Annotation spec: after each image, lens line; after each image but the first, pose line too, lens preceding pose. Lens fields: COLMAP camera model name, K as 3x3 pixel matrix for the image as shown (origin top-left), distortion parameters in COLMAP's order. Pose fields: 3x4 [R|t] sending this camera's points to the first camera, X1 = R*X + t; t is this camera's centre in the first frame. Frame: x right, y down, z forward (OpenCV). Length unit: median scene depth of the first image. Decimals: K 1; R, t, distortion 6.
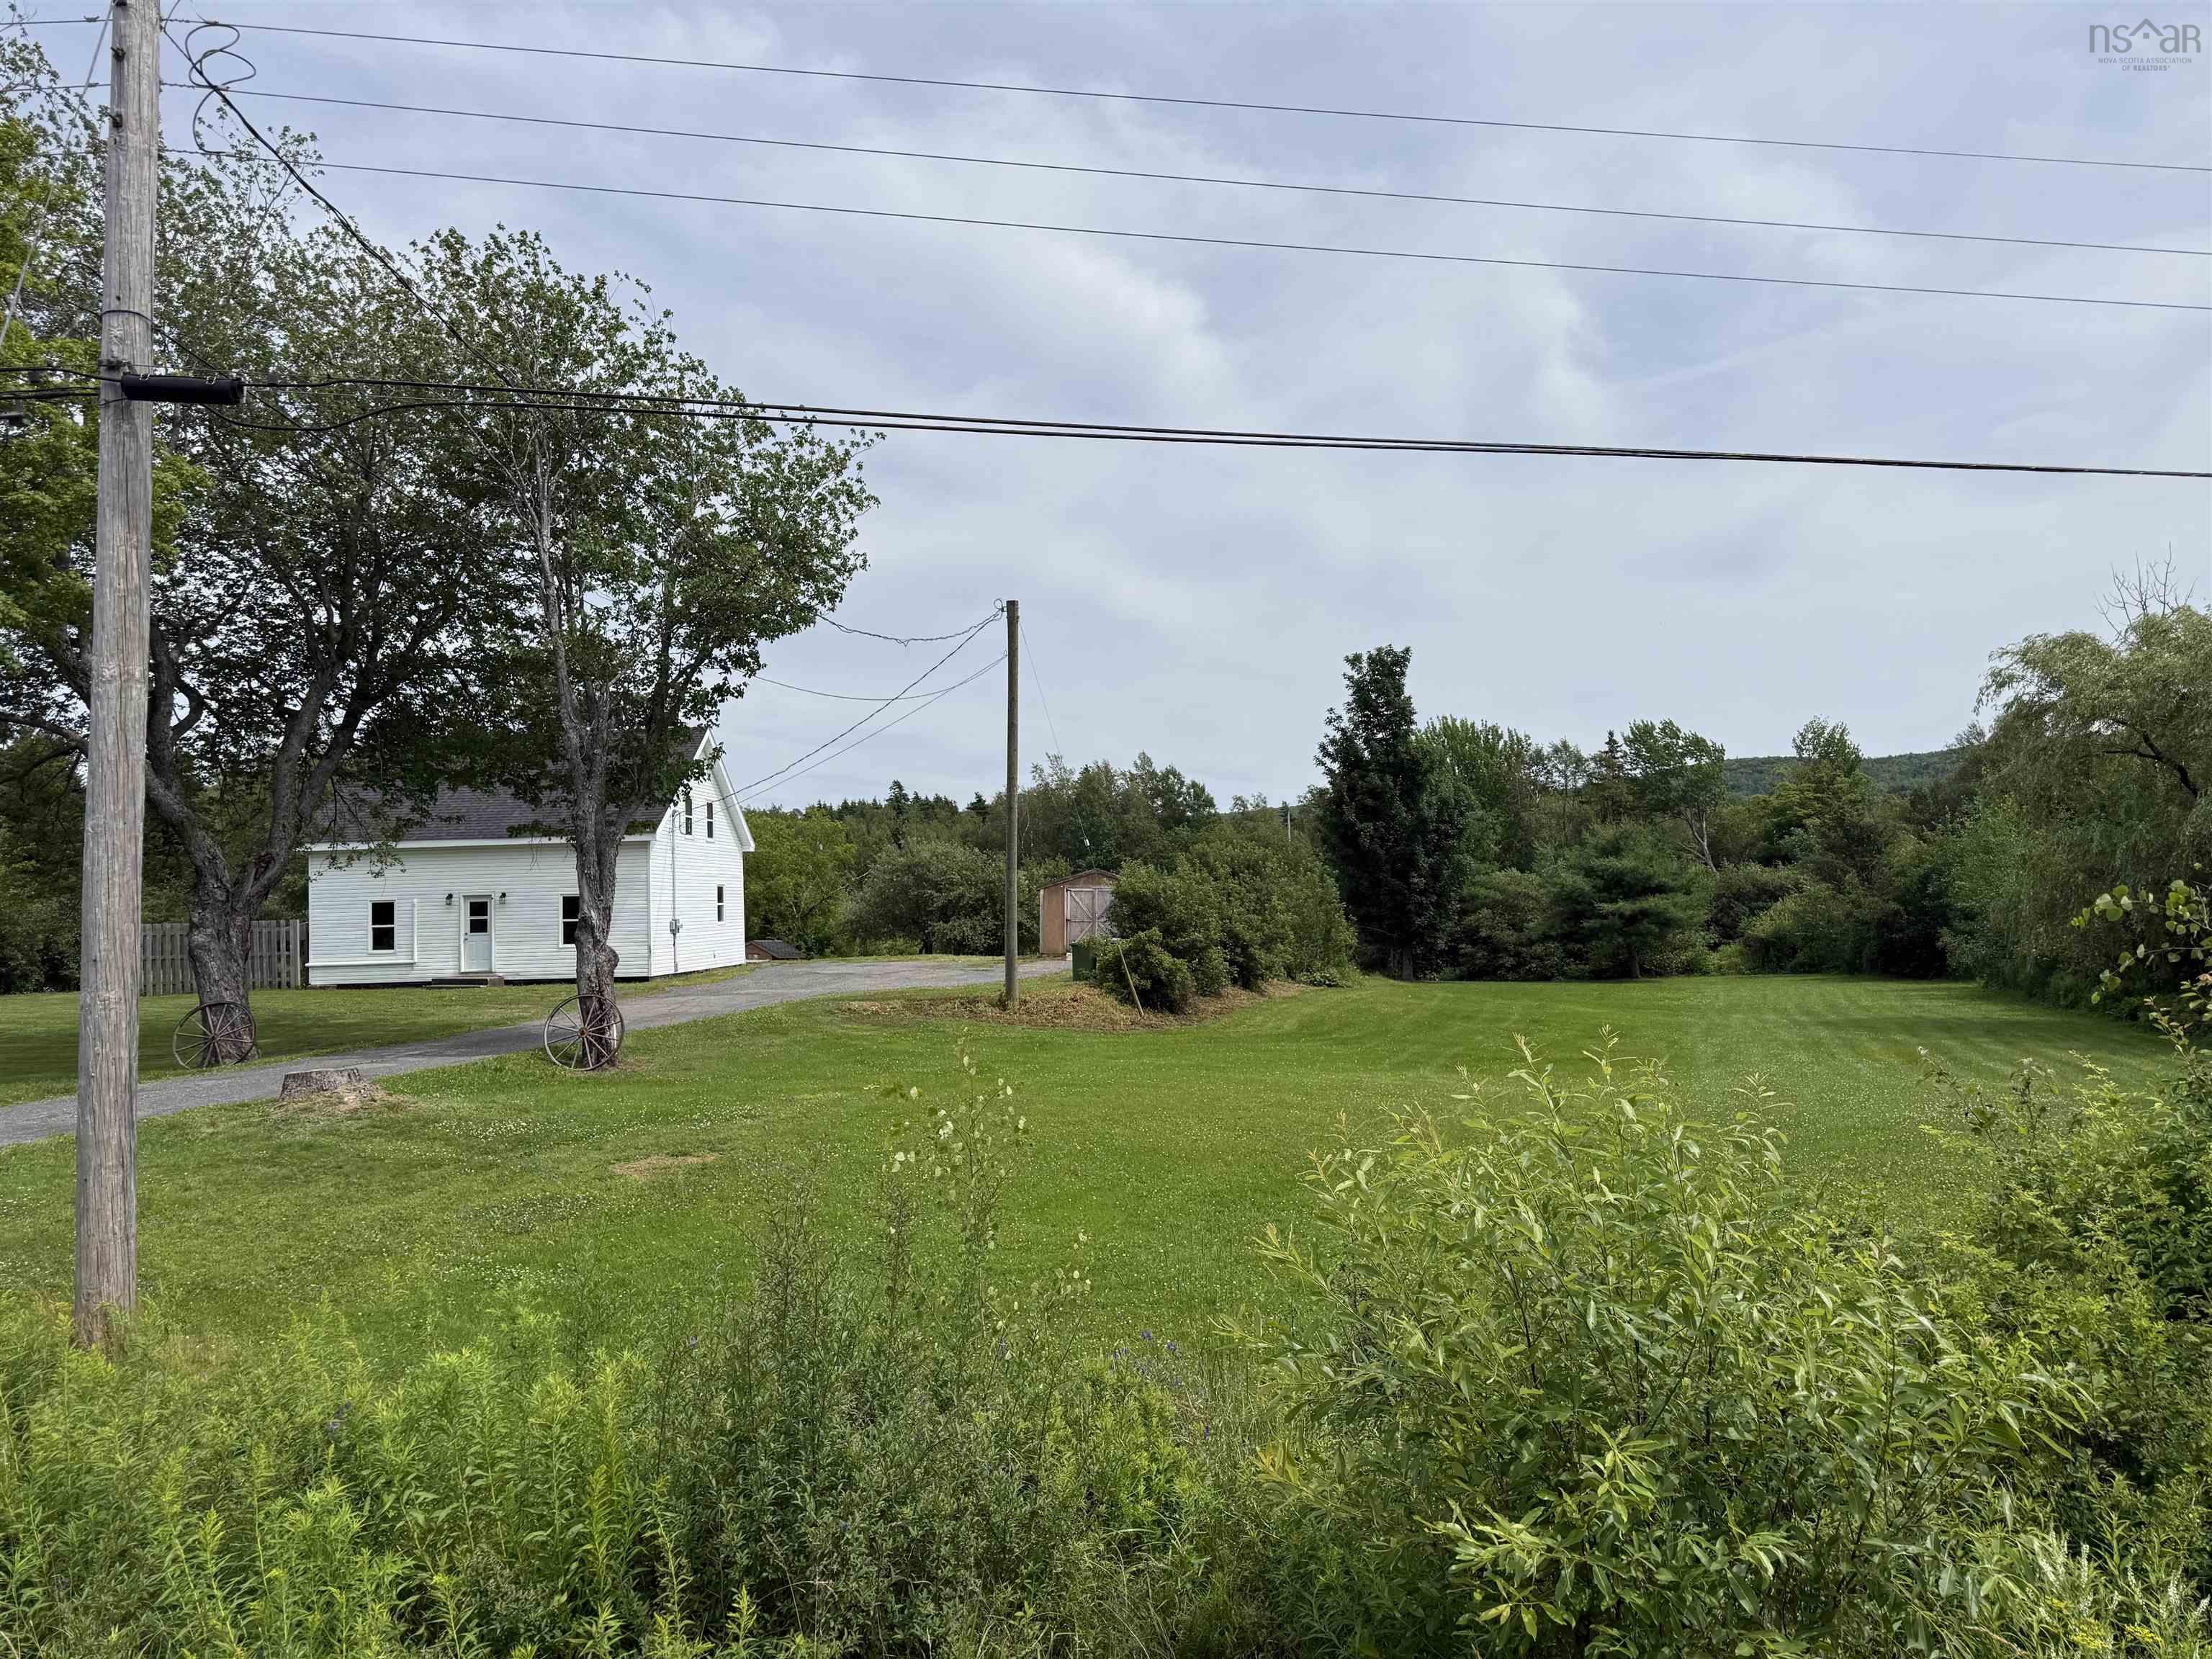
lens RADIAL K [[1621.2, 0, 1101.8], [0, 1621.2, 832.9], [0, 0, 1]] dist [0.196899, -0.395929]
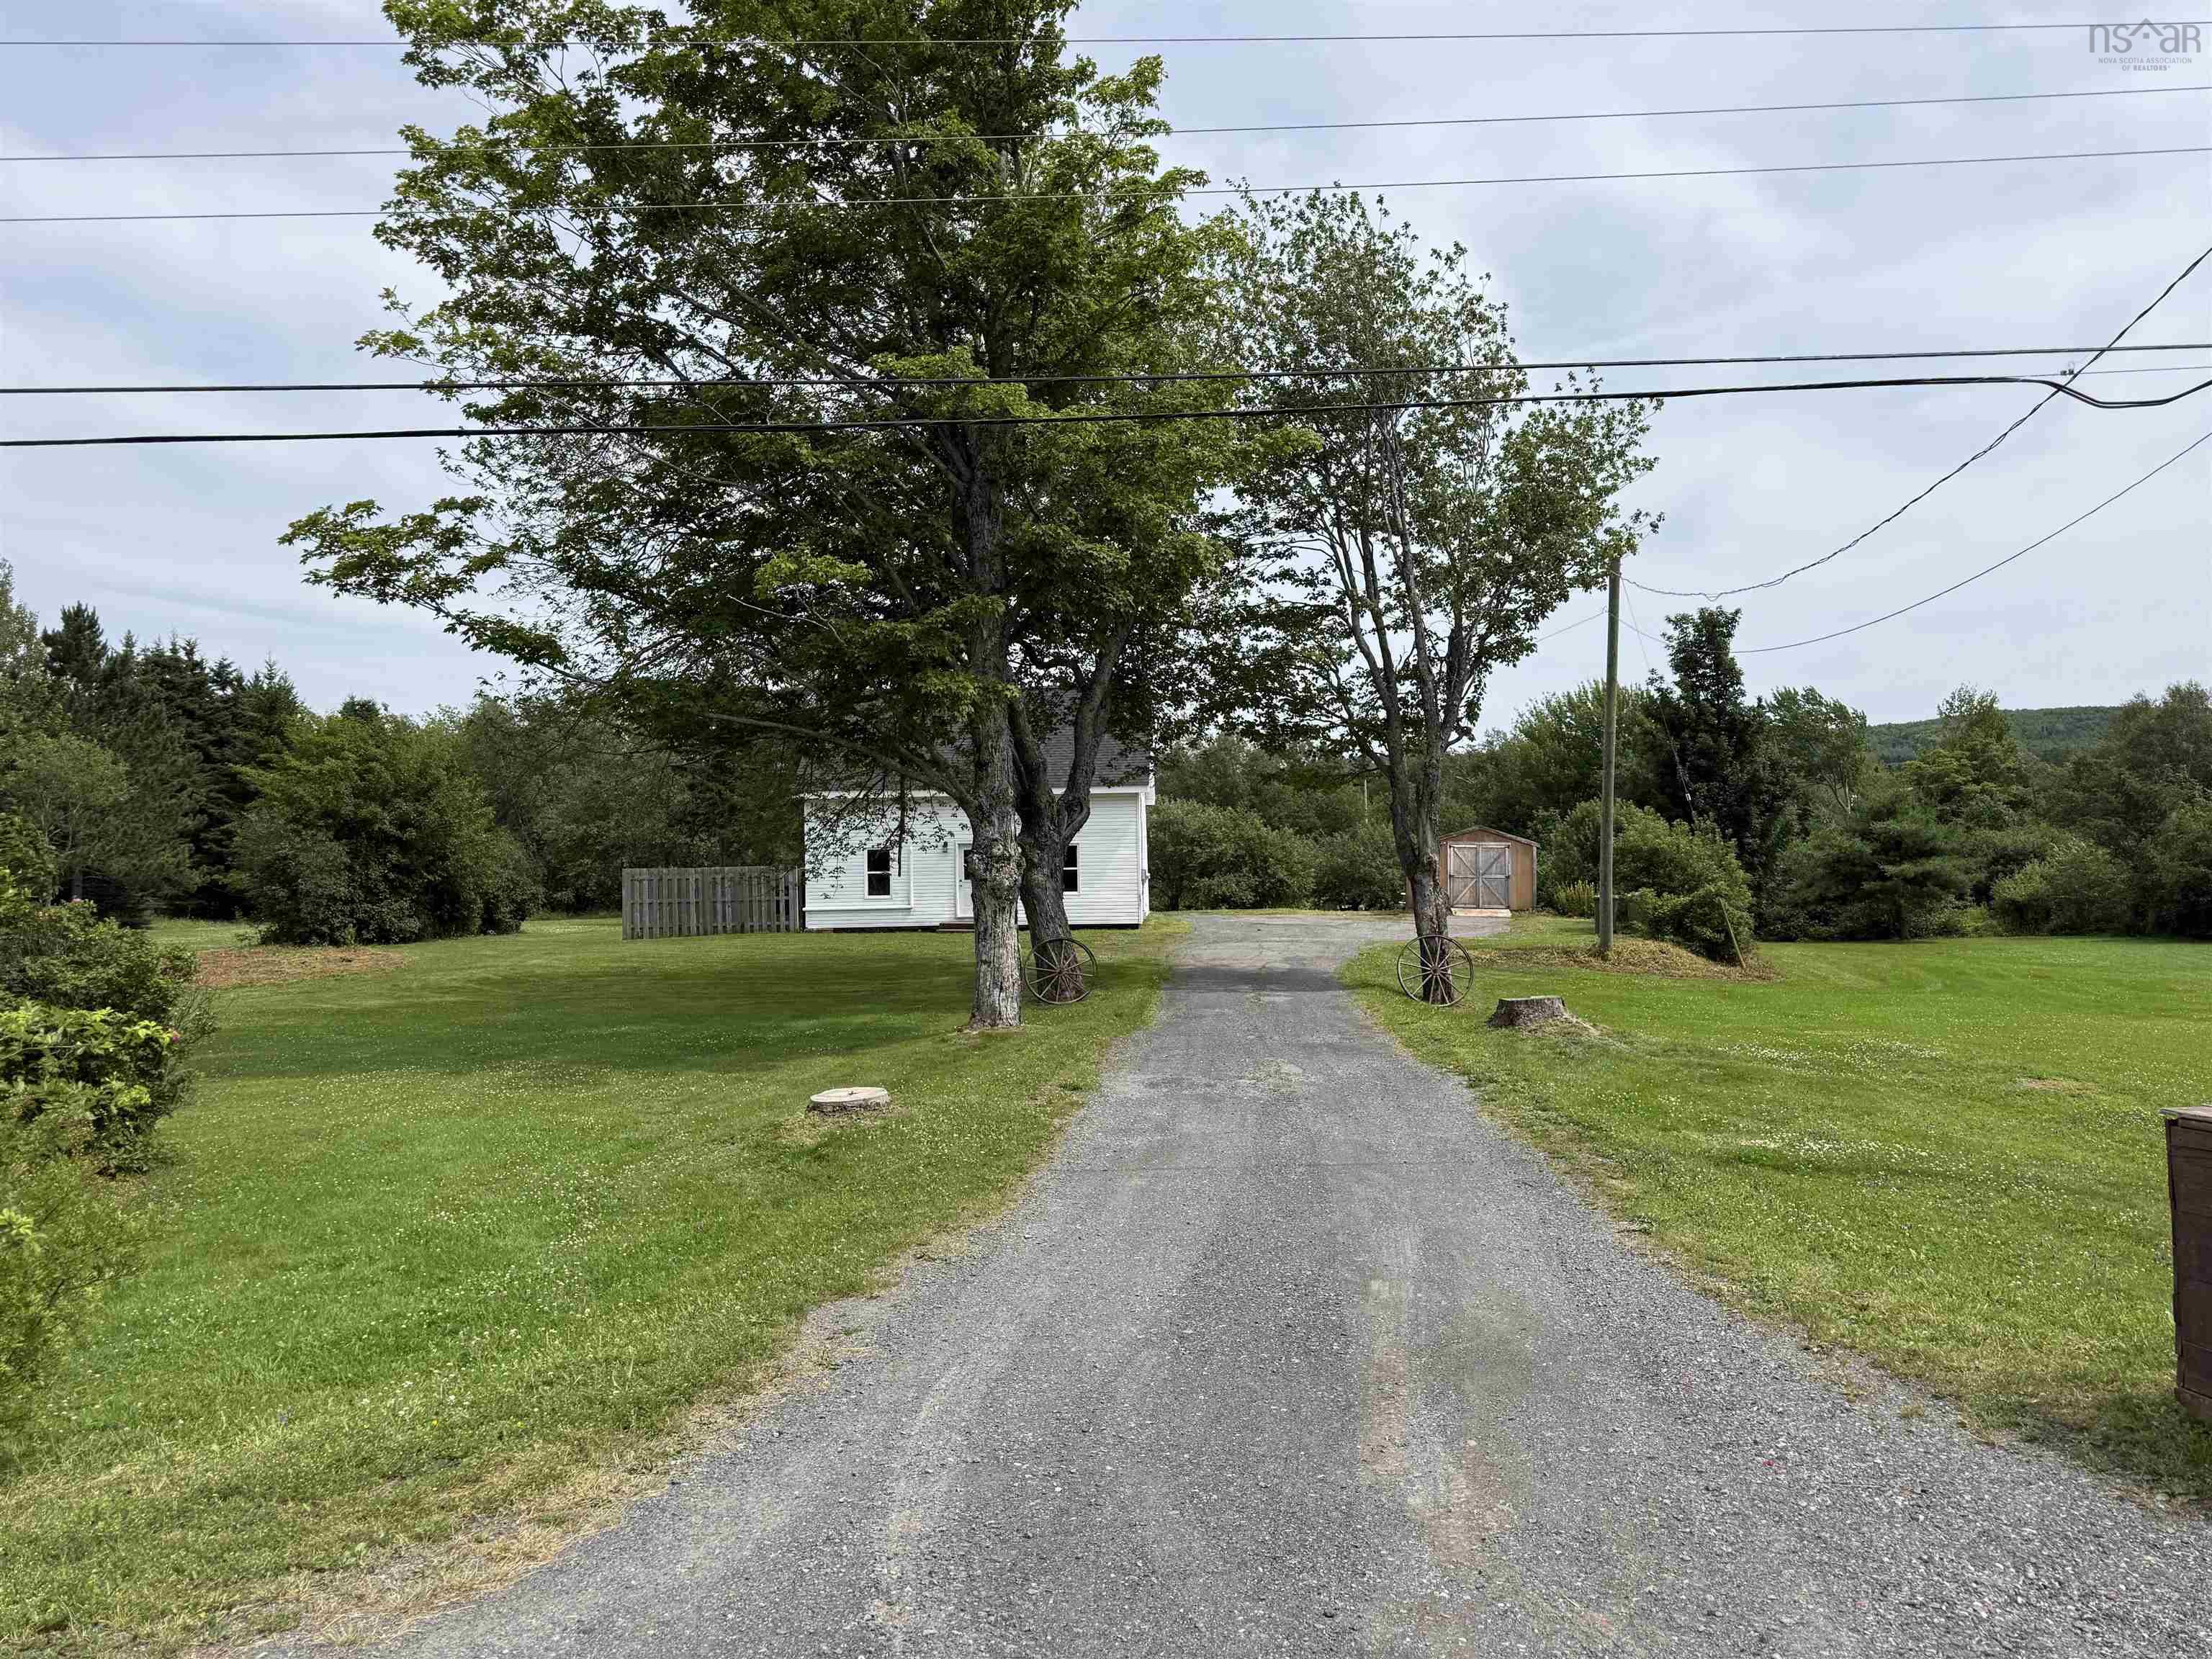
lens RADIAL K [[1621.2, 0, 1101.8], [0, 1621.2, 832.9], [0, 0, 1]] dist [0.196899, -0.395929]
pose [[0.999649, 0.010171, 0.024455, -0.222507], [-0.010728, 0.999683, 0.022780, 0.005052], [-0.024215, -0.023034, 0.999441, -0.009631]]
